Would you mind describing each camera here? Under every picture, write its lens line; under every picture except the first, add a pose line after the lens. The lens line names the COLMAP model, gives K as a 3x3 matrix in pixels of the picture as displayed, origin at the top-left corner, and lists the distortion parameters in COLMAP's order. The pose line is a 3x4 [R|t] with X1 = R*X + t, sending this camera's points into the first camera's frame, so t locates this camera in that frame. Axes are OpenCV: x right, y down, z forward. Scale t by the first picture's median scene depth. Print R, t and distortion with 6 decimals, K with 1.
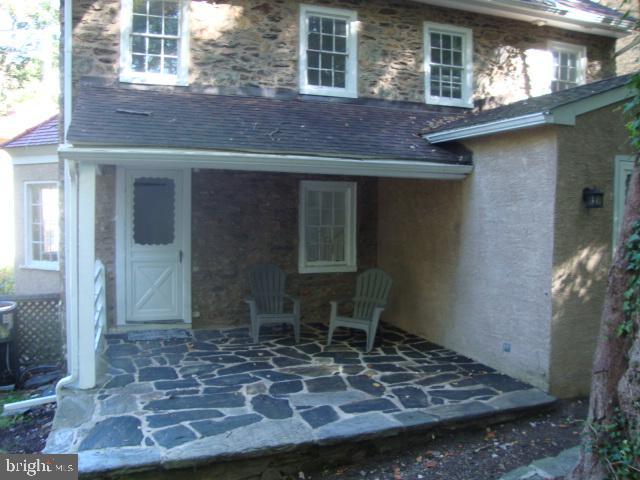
lens RADIAL K [[582.0, 0, 317.9], [0, 582.0, 246.5], [0, 0, 1]] dist [-0.112318, 0.087215]
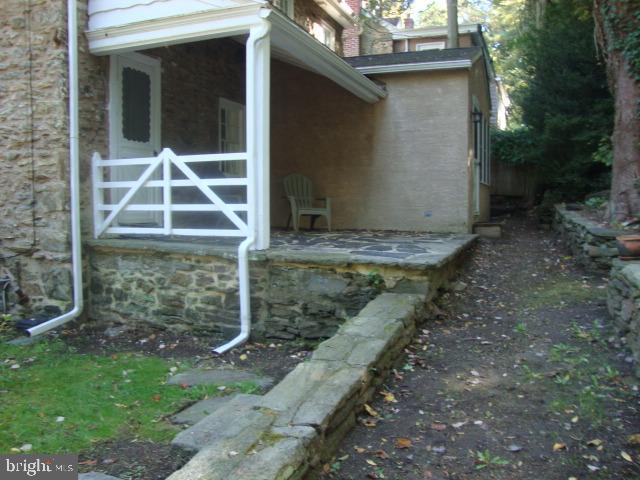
lens RADIAL K [[582.0, 0, 320.0], [0, 582.0, 237.6], [0, 0, 1]] dist [-0.112318, 0.087215]
pose [[0.663173, -0.055928, 0.746374, -0.635461], [0.054733, 0.998158, 0.026163, 0.116563], [-0.746462, 0.023500, 0.665013, 0.127573]]
